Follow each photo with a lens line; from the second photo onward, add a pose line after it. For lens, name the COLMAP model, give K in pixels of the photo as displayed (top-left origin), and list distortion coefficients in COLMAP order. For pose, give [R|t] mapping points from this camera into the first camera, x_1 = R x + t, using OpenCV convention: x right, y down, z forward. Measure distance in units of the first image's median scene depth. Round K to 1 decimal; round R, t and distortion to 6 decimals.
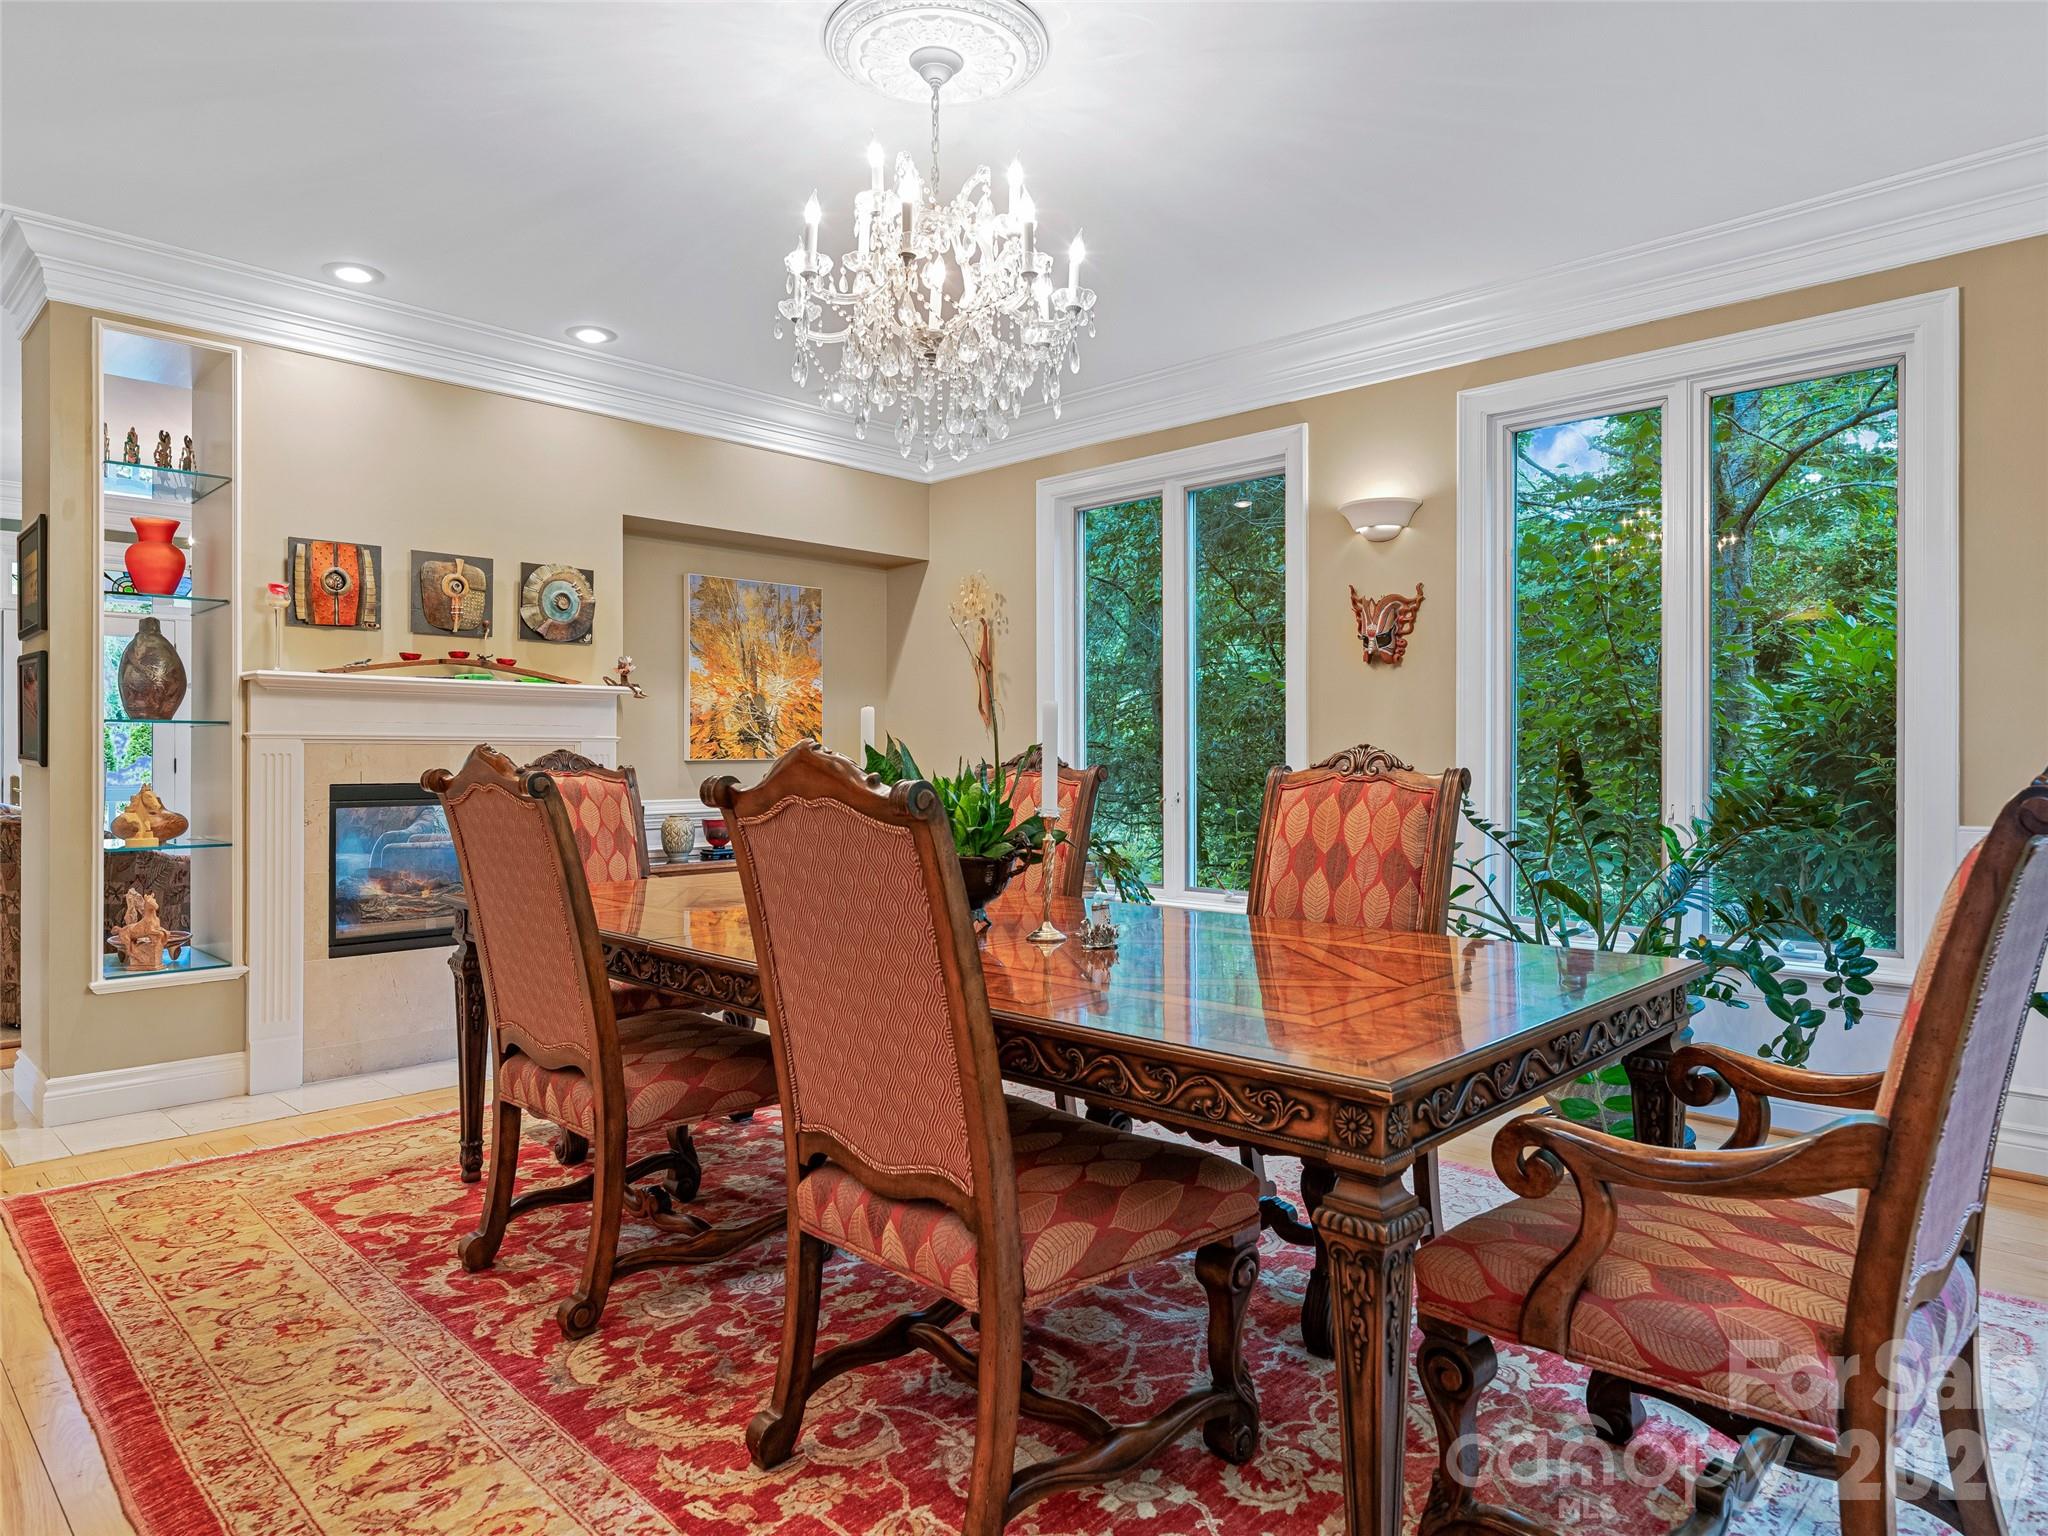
lens RADIAL K [[1251.4, 0, 1016.8], [0, 1251.4, 766.0], [0, 0, 1]] dist [-0.004119, 0.001529]
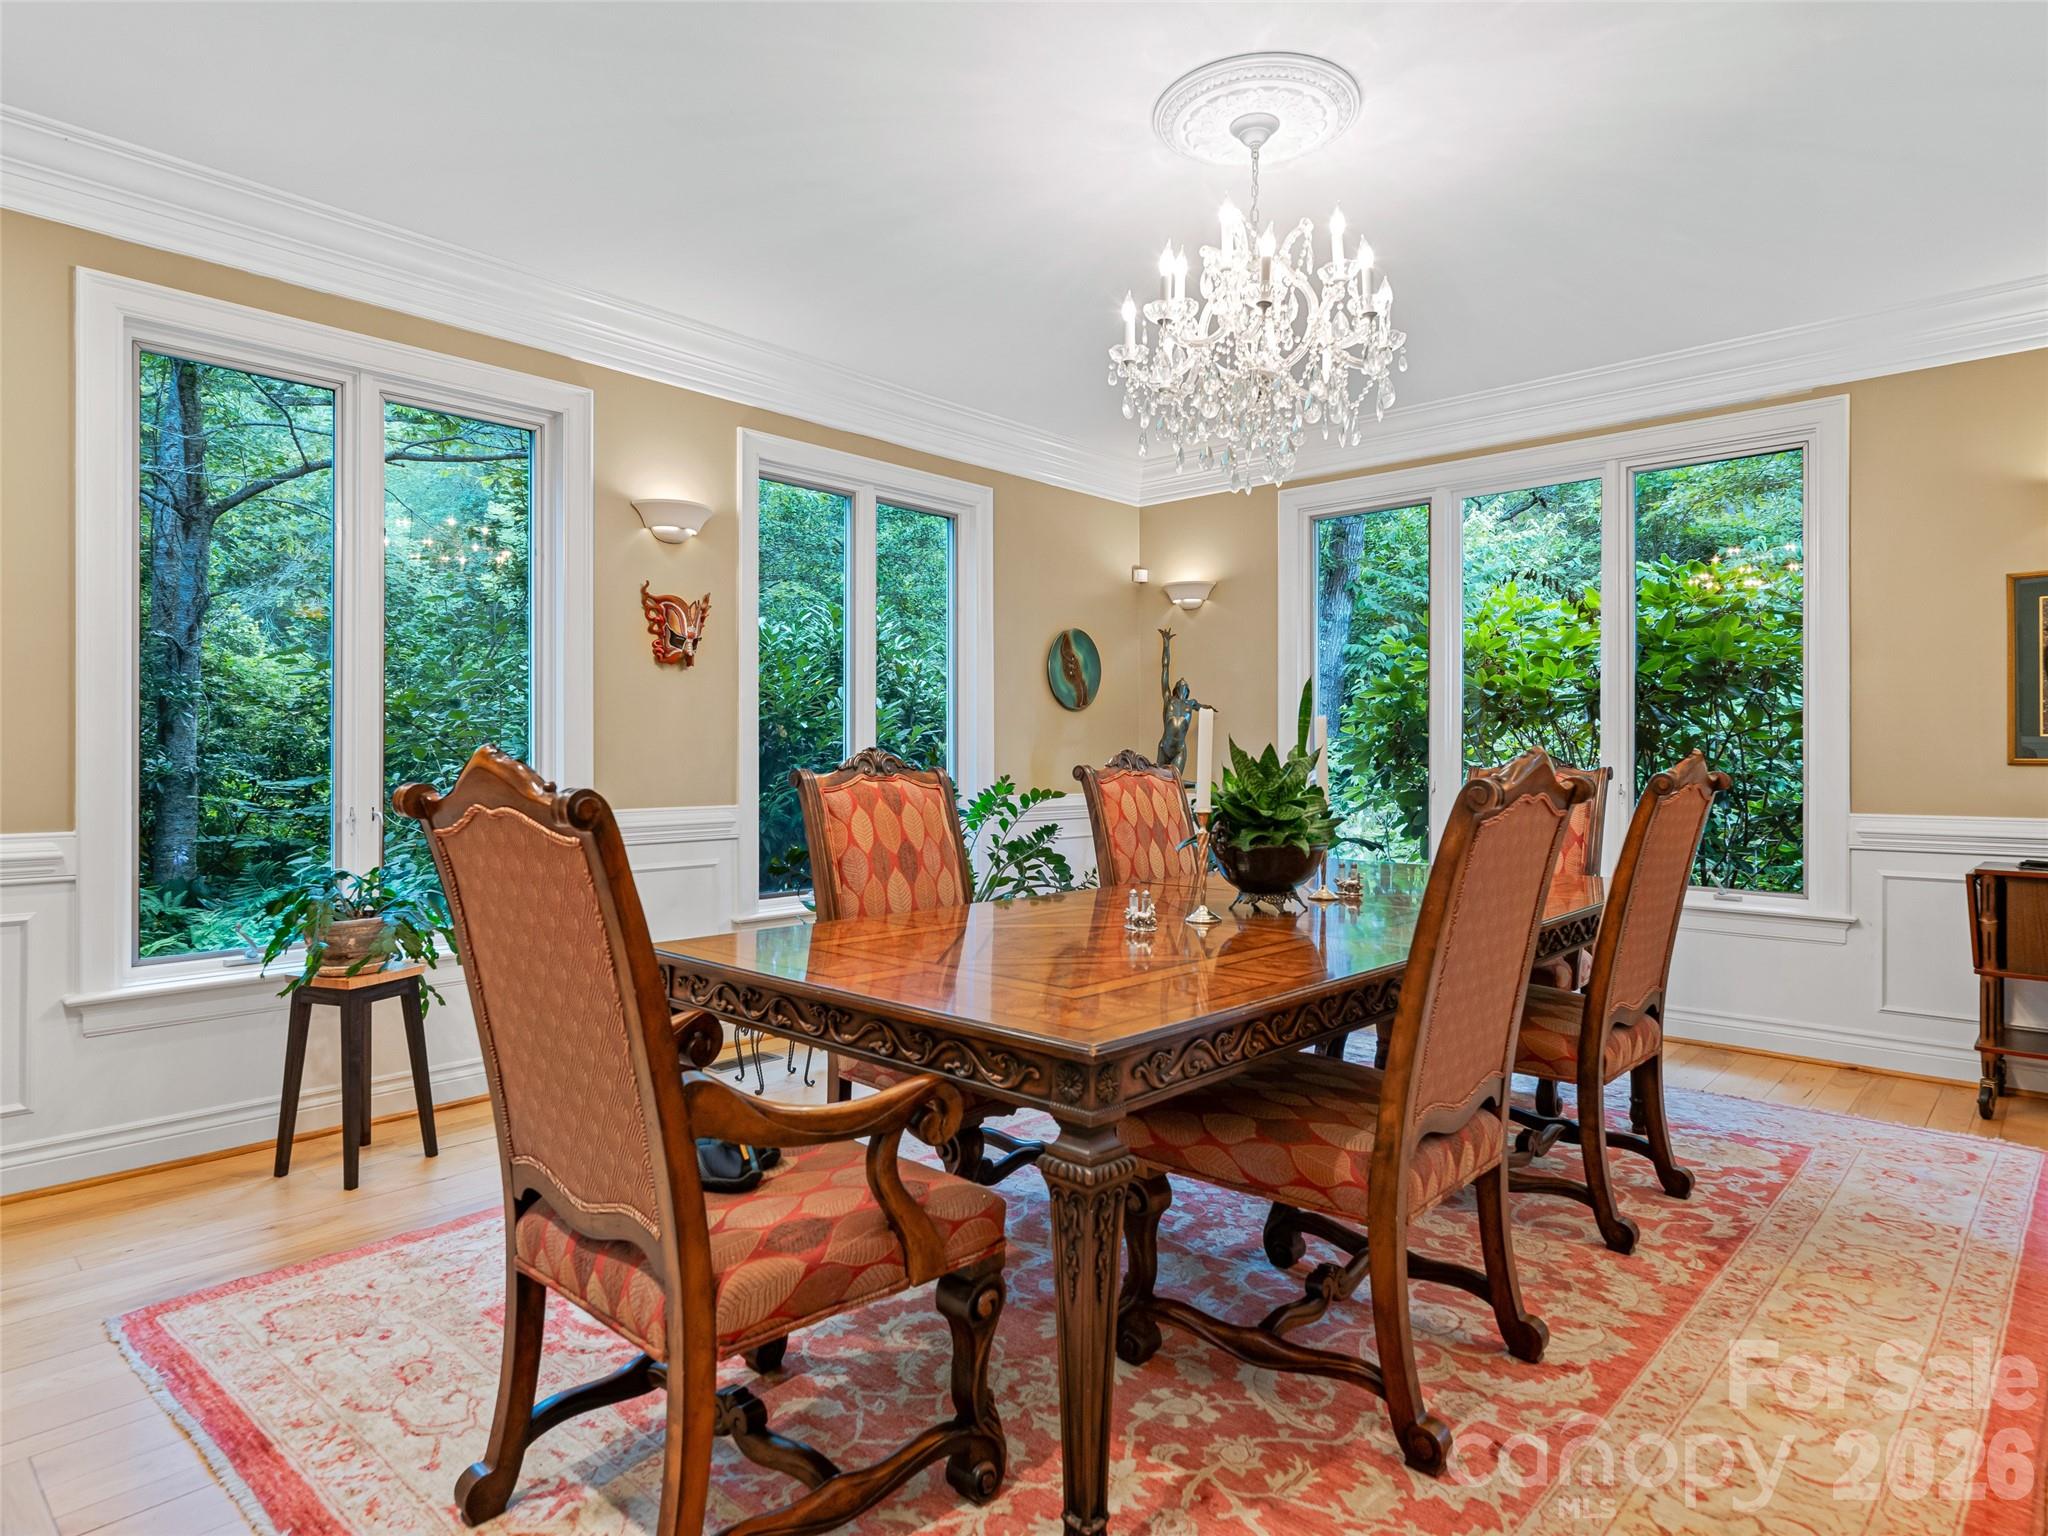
lens RADIAL K [[1181.3, 0, 1018.7], [0, 1181.3, 758.1], [0, 0, 1]] dist [-0.000590, -0.001237]
pose [[-0.026072, -0.009529, 0.999615, -0.813241], [0.001669, 0.999953, 0.009576, -0.019217], [-0.999659, 0.001918, -0.026054, 0.910102]]
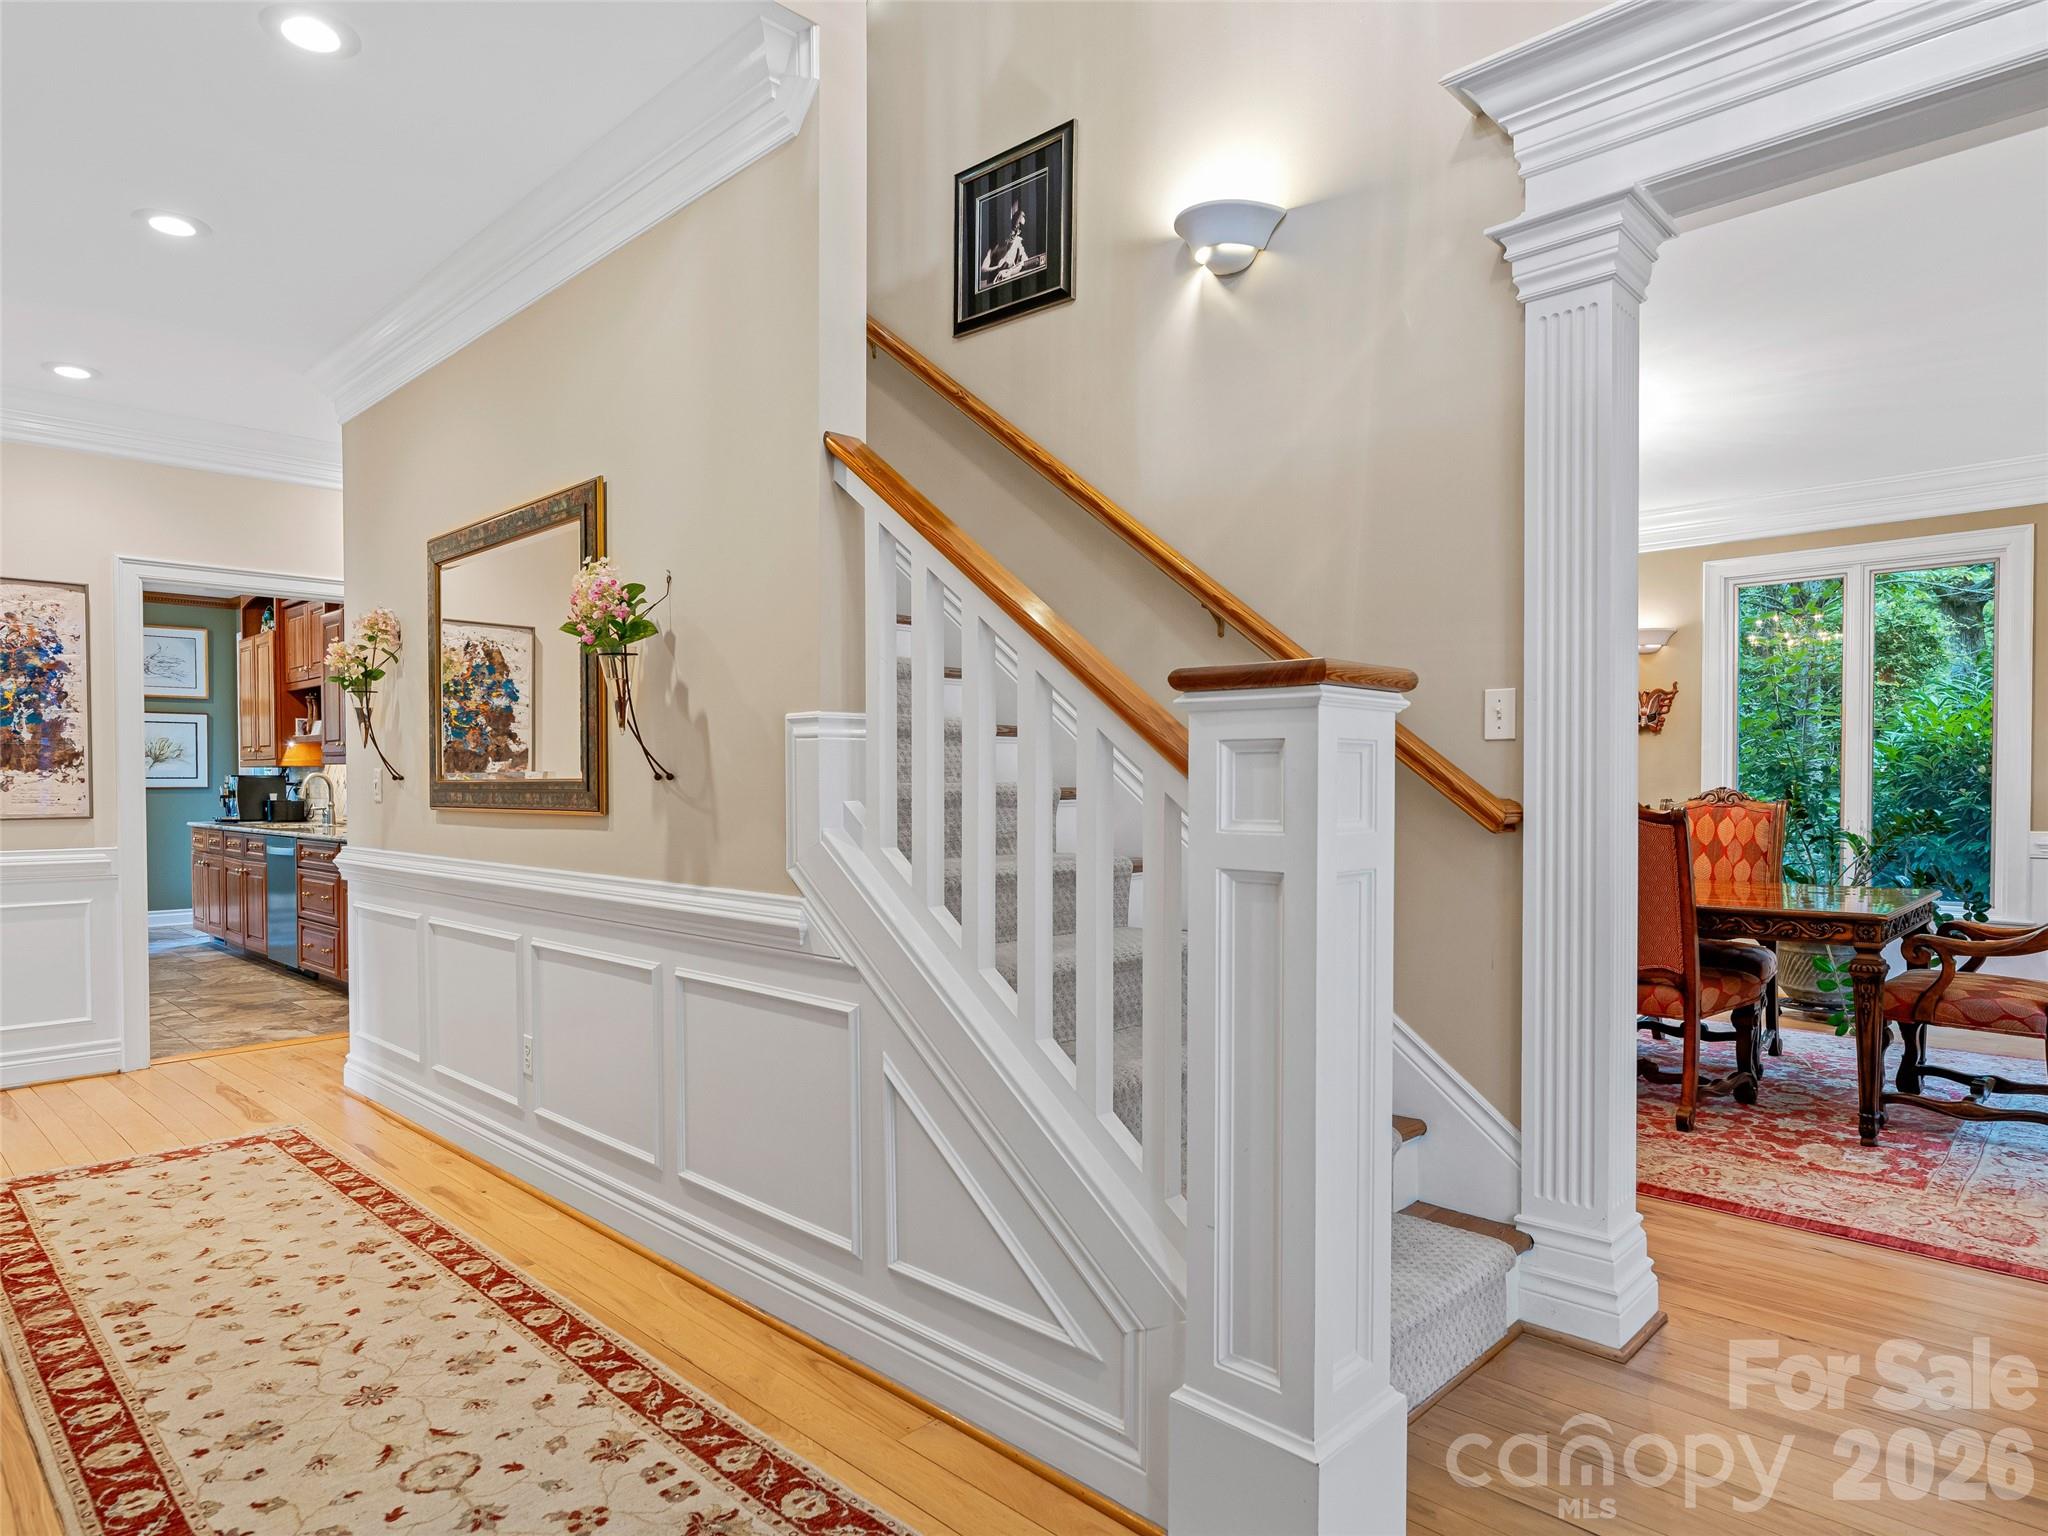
lens RADIAL K [[1181.3, 0, 1047.7], [0, 1181.3, 812.9], [0, 0, 1]] dist [-0.000590, -0.001237]
pose [[0.999978, -0.002166, 0.006214, -0.583730], [0.002065, 0.999865, 0.016288, -0.007697], [-0.006249, -0.016275, 0.999848, -0.595874]]
